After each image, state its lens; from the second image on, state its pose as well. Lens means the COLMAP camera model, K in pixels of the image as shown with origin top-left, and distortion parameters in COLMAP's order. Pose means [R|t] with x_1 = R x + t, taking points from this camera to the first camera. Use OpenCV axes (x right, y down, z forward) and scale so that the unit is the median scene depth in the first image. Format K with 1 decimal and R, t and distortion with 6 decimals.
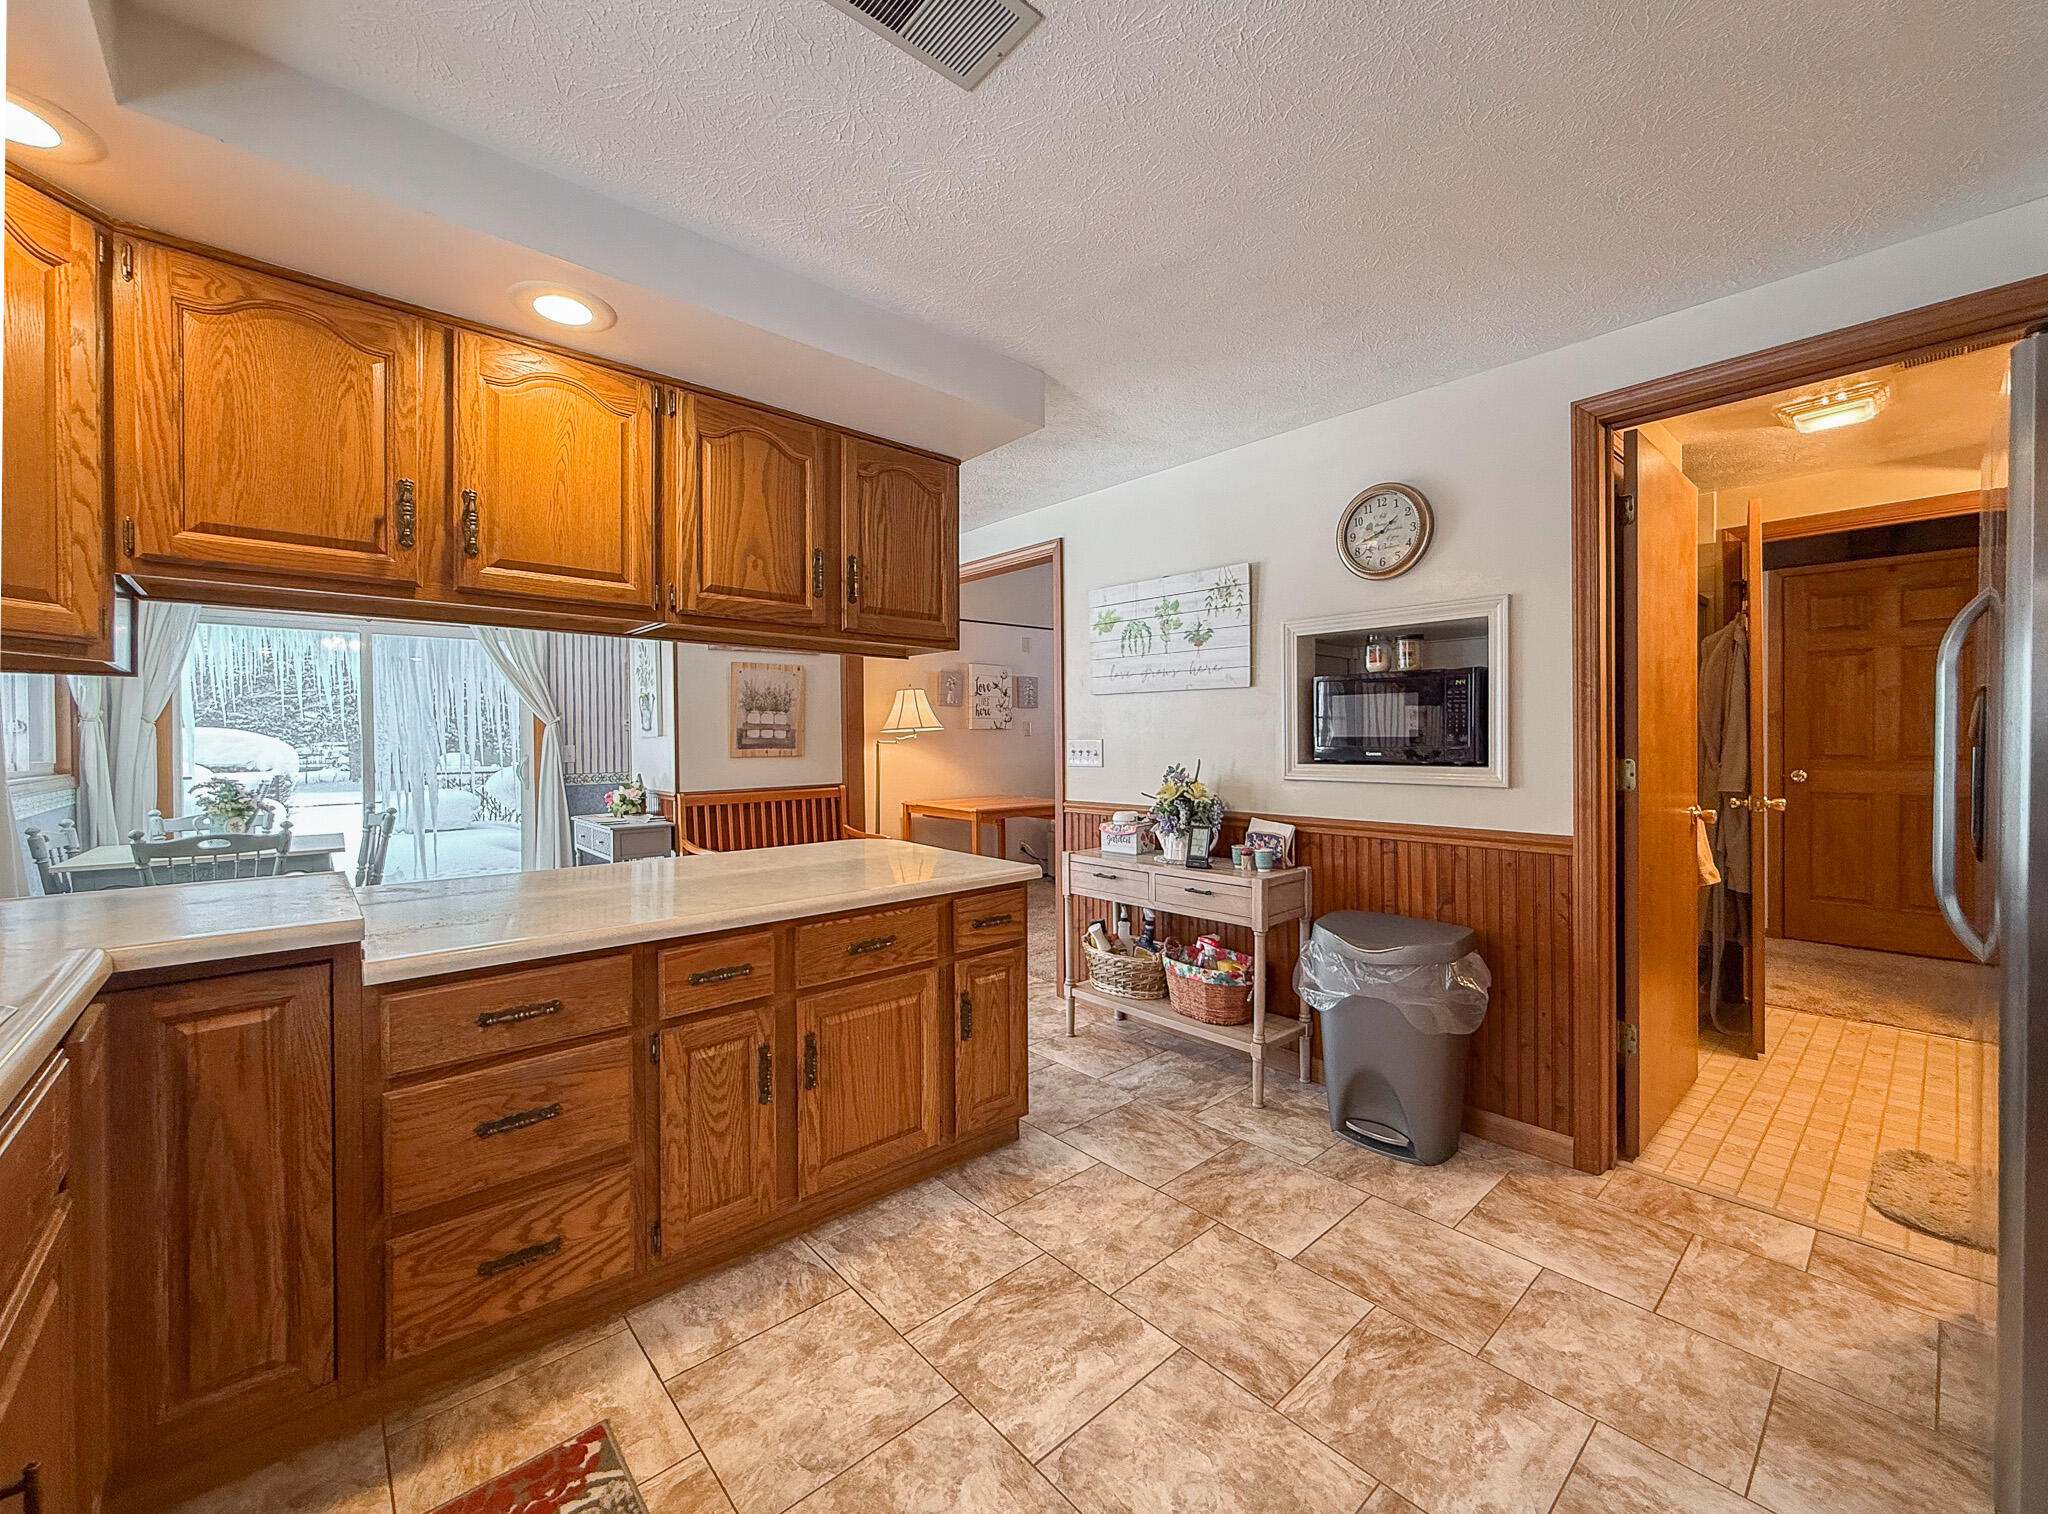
lens RADIAL K [[820.2, 0, 1032.2], [0, 820.2, 749.7], [0, 0, 1]] dist [-0.000879, -0.000012]
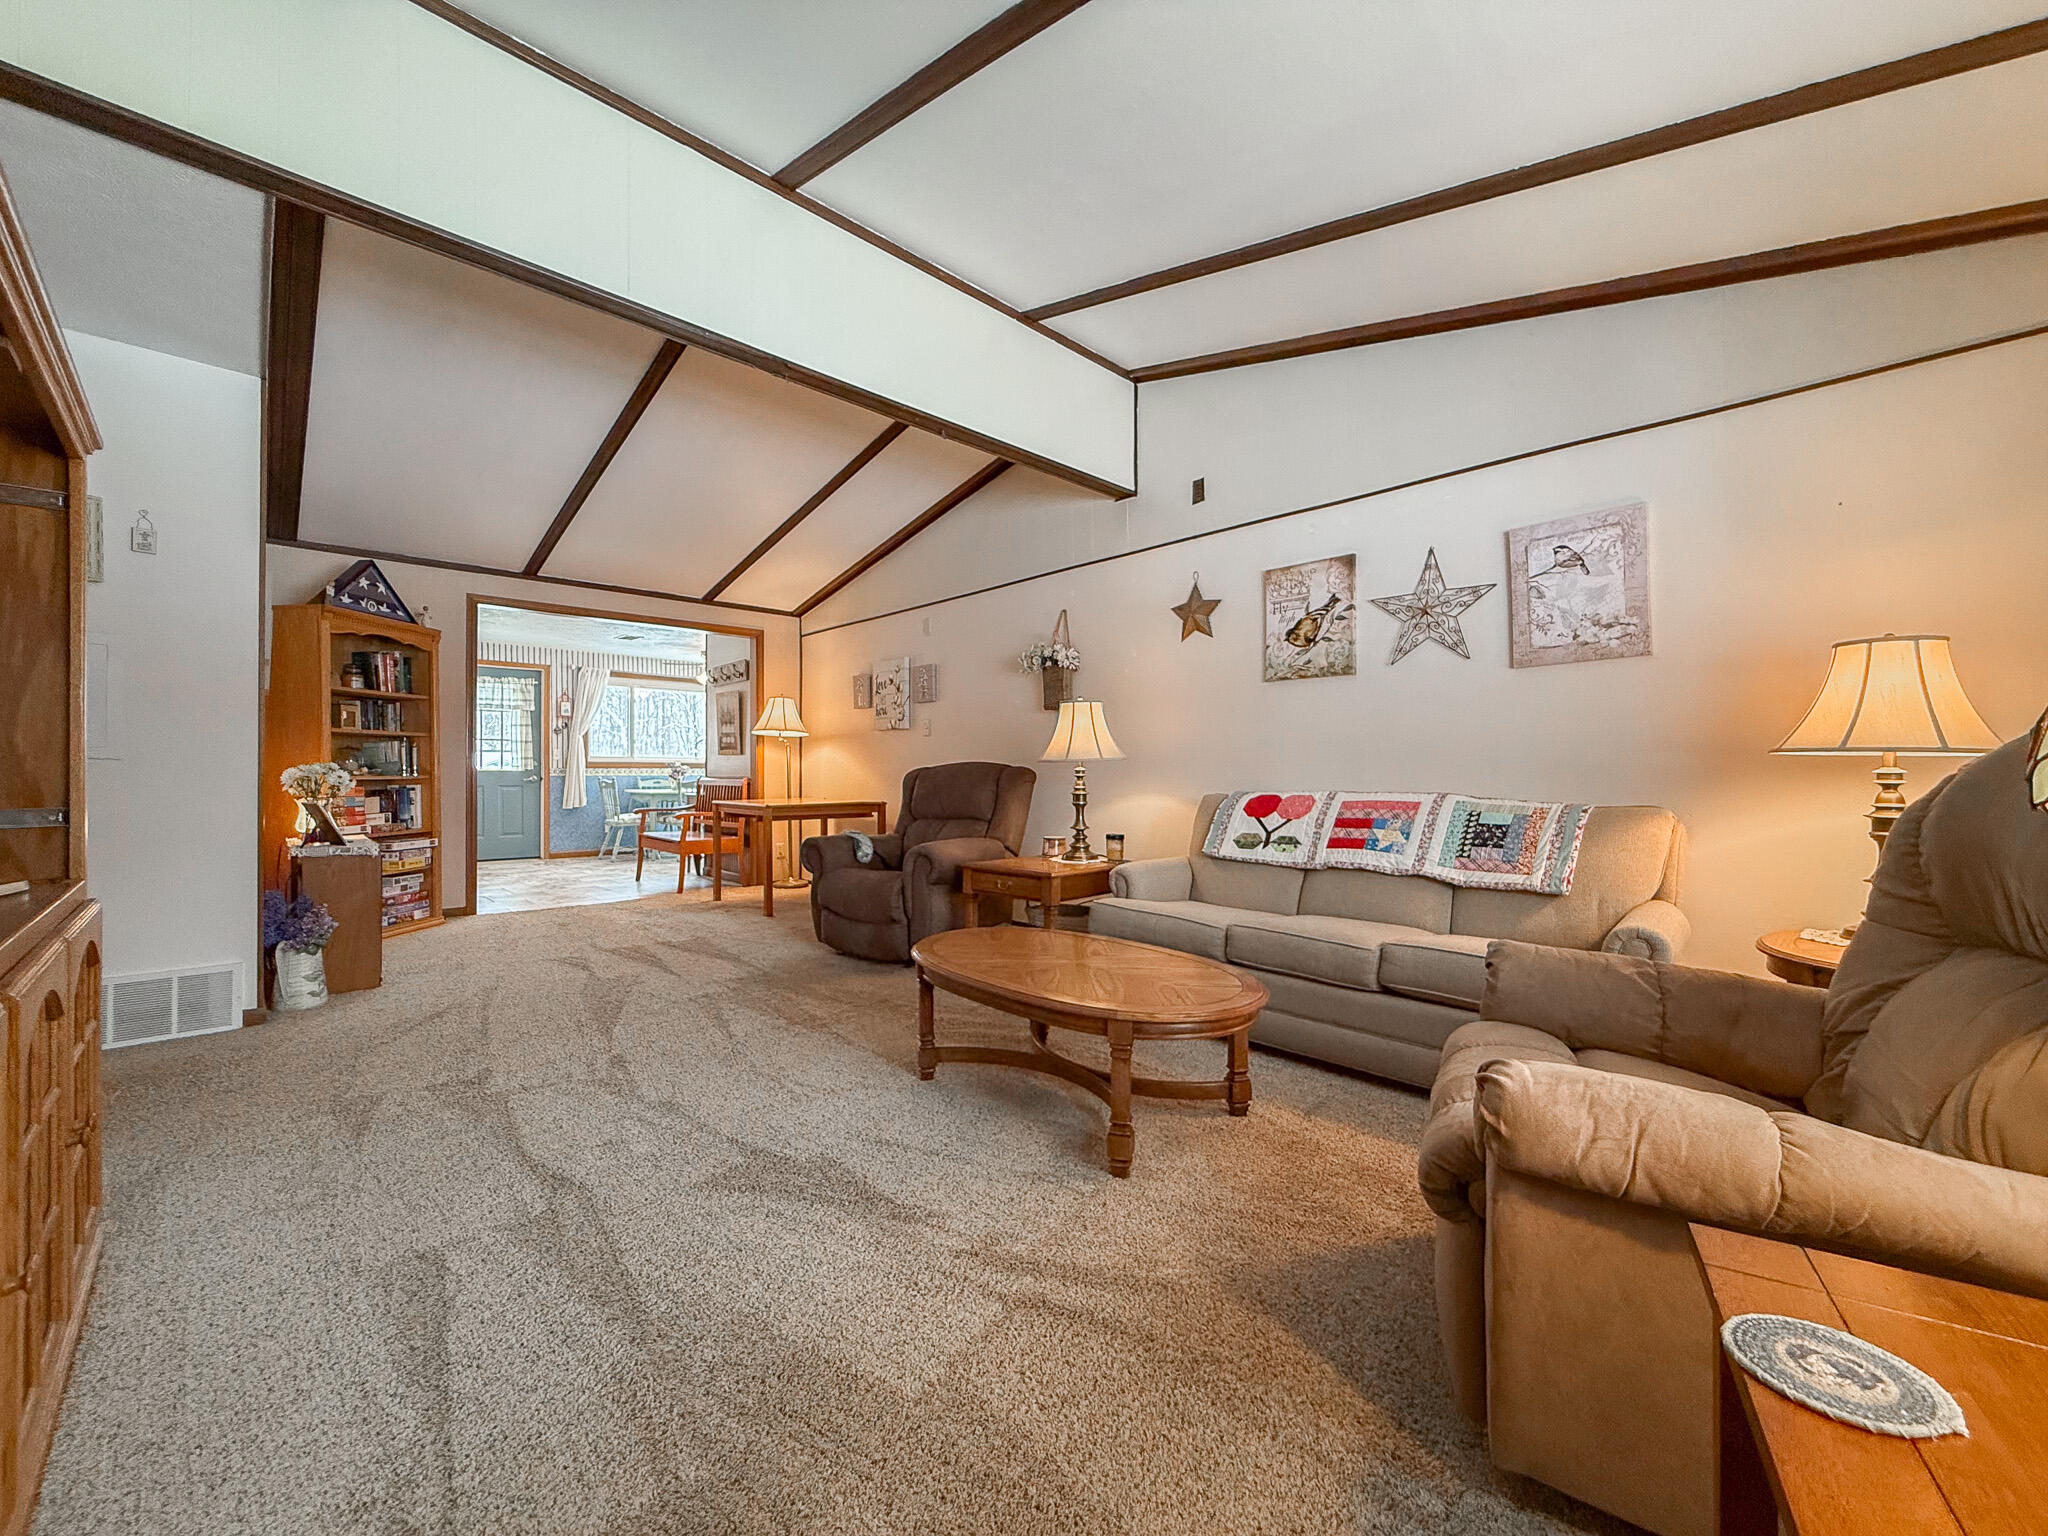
lens RADIAL K [[820.2, 0, 1006.6], [0, 820.2, 767.8], [0, 0, 1]] dist [-0.000879, -0.000012]
pose [[0.016479, 0.003107, -0.999859, 3.181162], [-0.021447, 0.999766, 0.002753, 0.043663], [0.999634, 0.021399, 0.016542, 4.116762]]
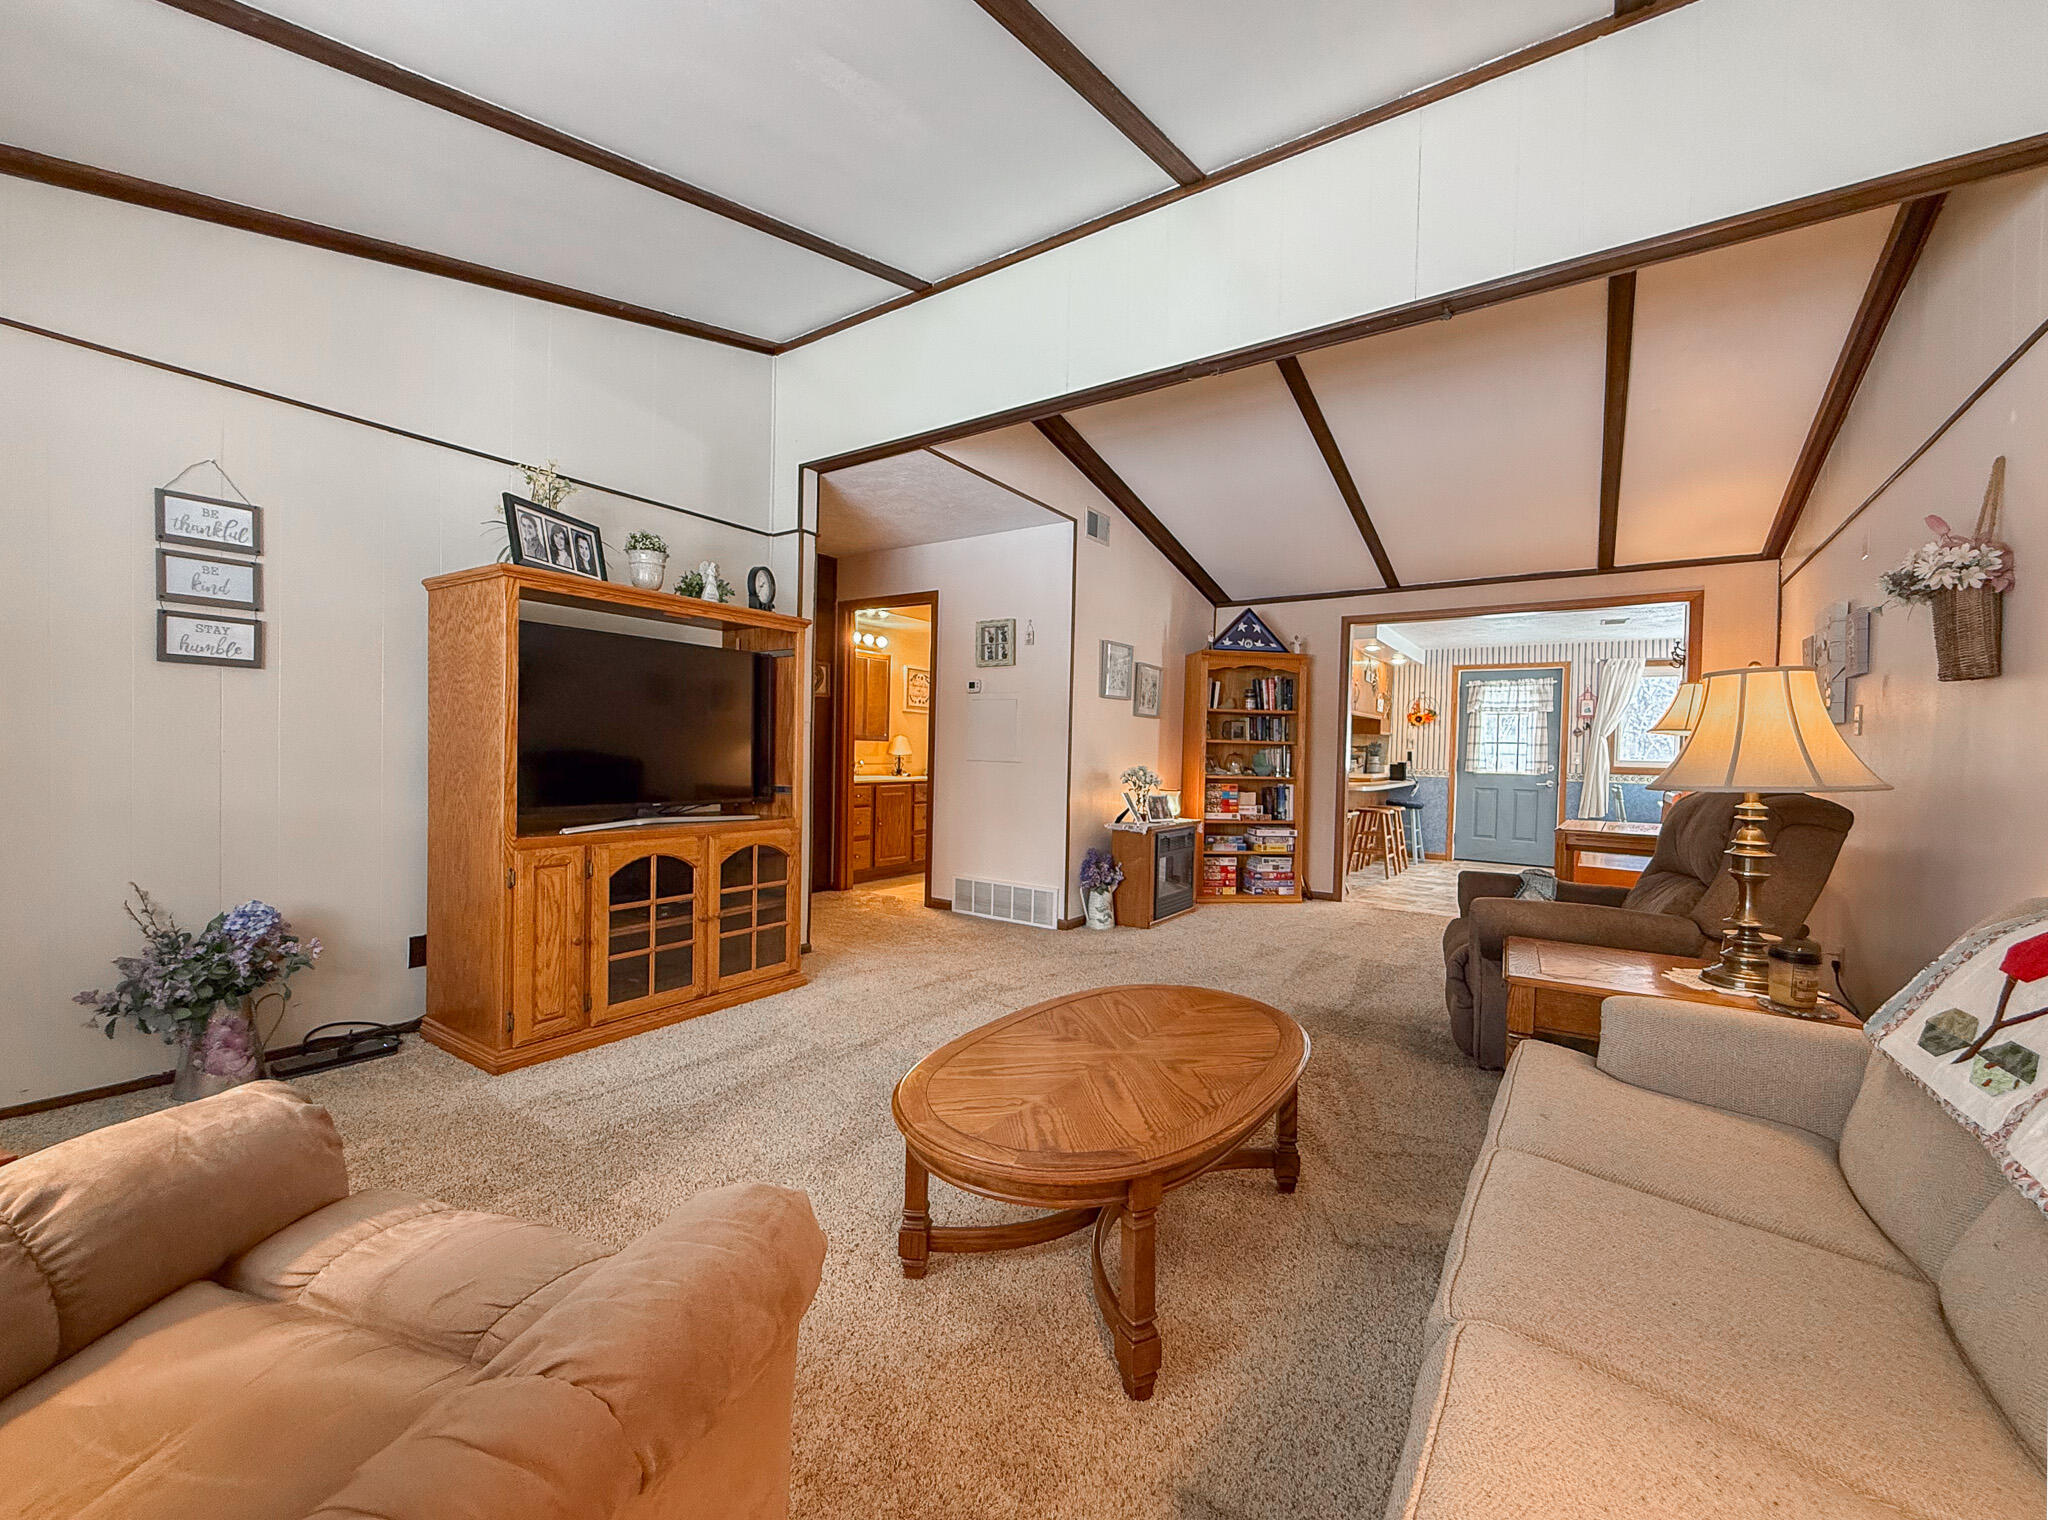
lens RADIAL K [[820.2, 0, 1021.4], [0, 820.2, 766.6], [0, 0, 1]] dist [-0.000879, -0.000012]
pose [[-0.973095, -0.011617, -0.230111, 2.194440], [-0.020555, 0.999123, 0.036483, -0.022916], [0.229485, 0.040231, -0.972480, 5.211672]]
